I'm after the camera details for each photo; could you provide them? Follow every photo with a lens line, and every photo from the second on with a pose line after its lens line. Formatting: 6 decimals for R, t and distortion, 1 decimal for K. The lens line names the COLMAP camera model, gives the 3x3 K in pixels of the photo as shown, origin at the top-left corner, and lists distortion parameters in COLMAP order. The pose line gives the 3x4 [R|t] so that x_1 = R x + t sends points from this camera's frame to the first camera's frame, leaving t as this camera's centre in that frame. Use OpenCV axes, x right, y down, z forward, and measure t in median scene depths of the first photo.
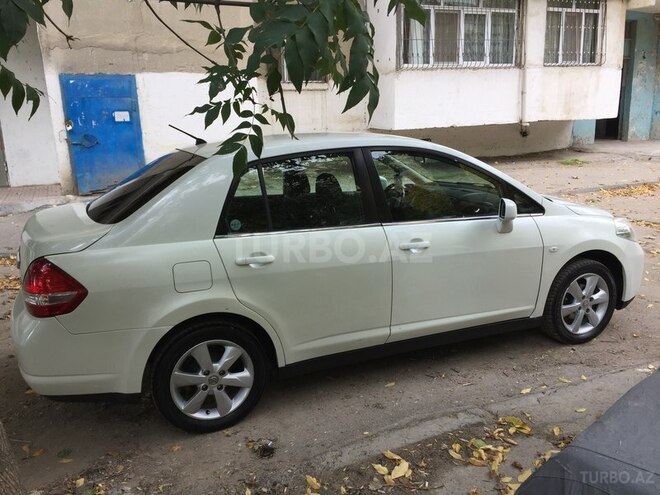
lens RADIAL K [[569.9, 0, 330.9], [0, 569.9, 247.2], [0, 0, 1]] dist [0.078449, -0.109585]
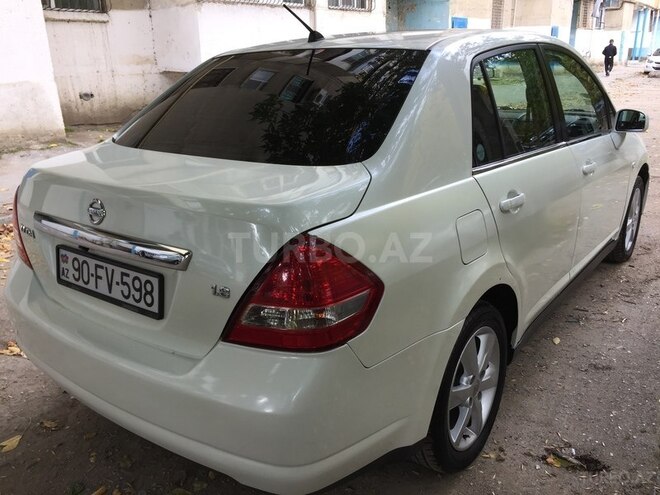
lens RADIAL K [[569.9, 0, 328.2], [0, 569.9, 246.9], [0, 0, 1]] dist [0.078449, -0.109585]
pose [[0.867687, -0.146390, 0.475068, -0.258756], [0.114711, 0.988828, 0.095189, -0.005692], [-0.483695, -0.028098, 0.874786, 0.200069]]
